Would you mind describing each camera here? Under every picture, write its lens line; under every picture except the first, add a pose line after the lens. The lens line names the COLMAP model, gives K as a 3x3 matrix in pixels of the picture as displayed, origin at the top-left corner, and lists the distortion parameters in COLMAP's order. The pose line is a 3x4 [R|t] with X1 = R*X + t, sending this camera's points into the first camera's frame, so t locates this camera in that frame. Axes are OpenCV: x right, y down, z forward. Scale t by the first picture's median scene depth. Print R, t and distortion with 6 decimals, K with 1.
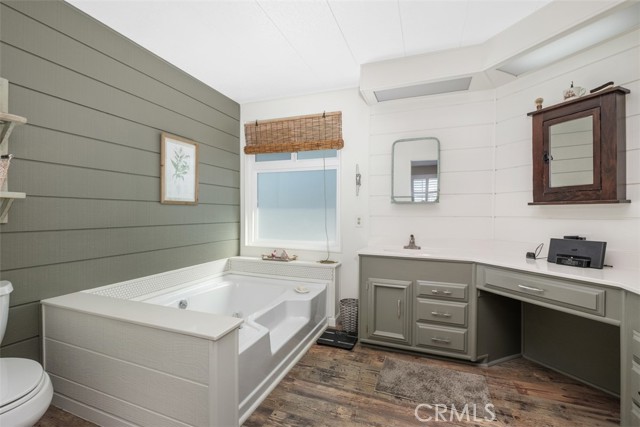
lens RADIAL K [[275.8, 0, 320.7], [0, 275.8, 212.0], [0, 0, 1]] dist [-0.002091, -0.001165]
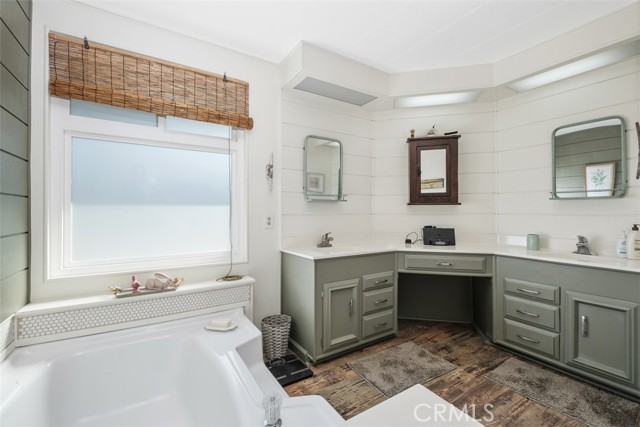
lens RADIAL K [[269.6, 0, 318.5], [0, 269.6, 209.4], [0, 0, 1]] dist [-0.004373, -0.000756]
pose [[0.612627, 0.006740, 0.790344, -0.555365], [0.004959, 0.999911, -0.012371, 0.010086], [-0.790357, 0.011498, 0.612539, 0.510108]]
